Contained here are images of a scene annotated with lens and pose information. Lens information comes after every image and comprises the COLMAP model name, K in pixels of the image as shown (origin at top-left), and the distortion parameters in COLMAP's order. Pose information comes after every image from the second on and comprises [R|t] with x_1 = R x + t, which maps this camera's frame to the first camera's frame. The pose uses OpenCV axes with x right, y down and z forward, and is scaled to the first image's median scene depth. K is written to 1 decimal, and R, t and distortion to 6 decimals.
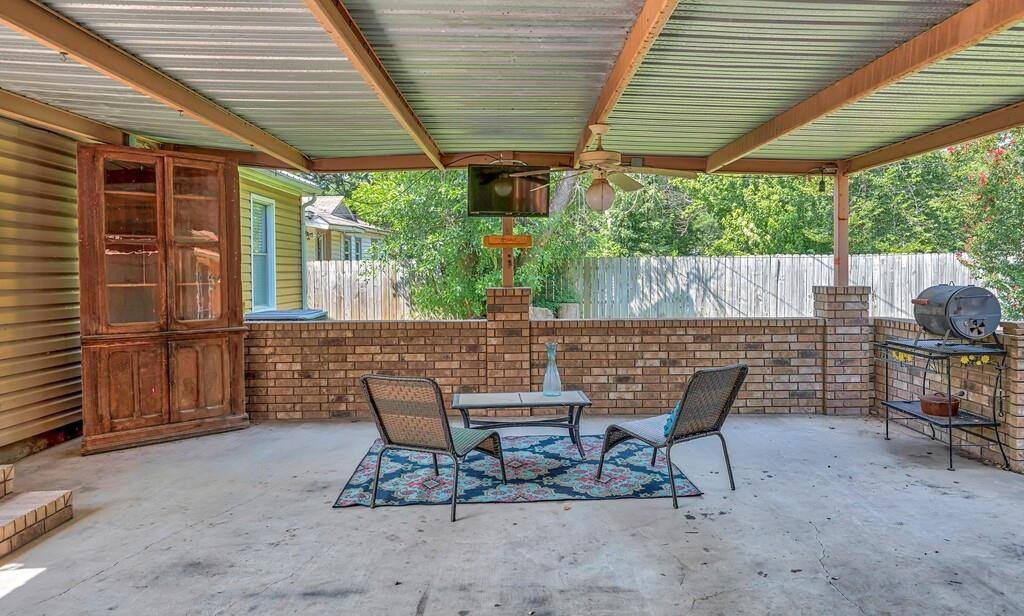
lens RADIAL K [[705.9, 0, 515.3], [0, 705.9, 308.7], [0, 0, 1]] dist [0.004890, -0.000740]
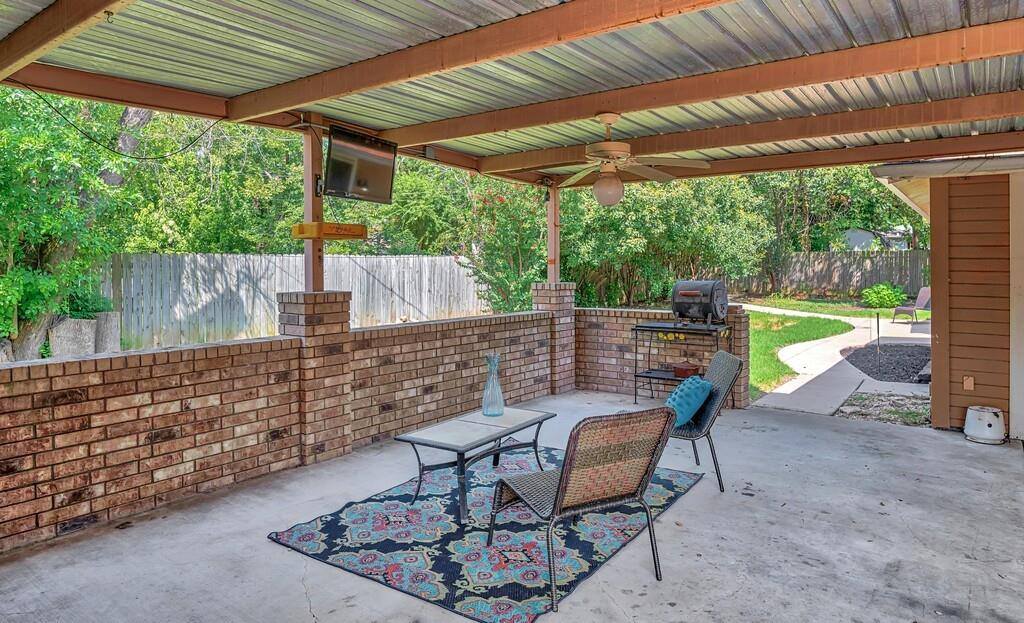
lens RADIAL K [[663.0, 0, 510.1], [0, 663.0, 310.1], [0, 0, 1]] dist [-0.007111, 0.000259]
pose [[0.586527, -0.047743, 0.808522, -0.469419], [0.042435, 0.998701, 0.028189, -0.021101], [-0.808818, 0.017776, 0.587791, 0.411894]]
